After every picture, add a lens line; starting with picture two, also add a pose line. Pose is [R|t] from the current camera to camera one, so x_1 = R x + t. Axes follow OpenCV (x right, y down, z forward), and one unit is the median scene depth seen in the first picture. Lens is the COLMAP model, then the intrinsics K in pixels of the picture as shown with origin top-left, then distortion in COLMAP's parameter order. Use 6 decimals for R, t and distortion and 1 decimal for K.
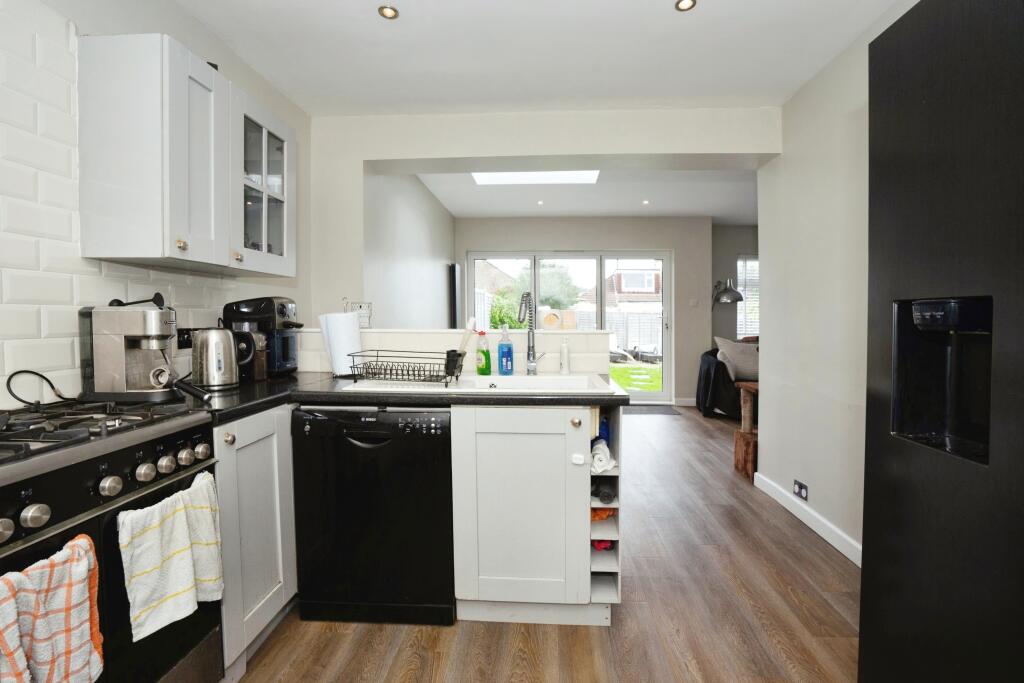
lens RADIAL K [[475.8, 0, 514.8], [0, 475.8, 334.5], [0, 0, 1]] dist [-0.054143, 0.019518]
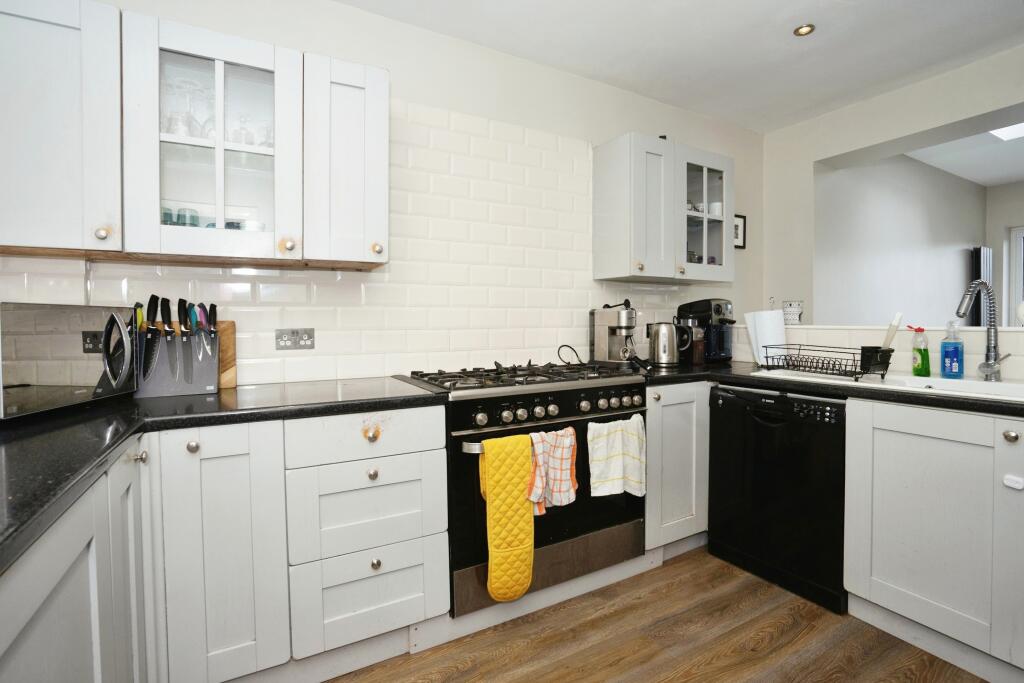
lens RADIAL K [[475.8, 0, 514.8], [0, 475.8, 334.5], [0, 0, 1]] dist [-0.054143, 0.019518]
pose [[0.540648, 0.017158, -0.841074, 0.319404], [-0.023784, 0.999704, 0.005106, 0.025415], [0.840912, 0.017244, 0.540897, -0.148421]]
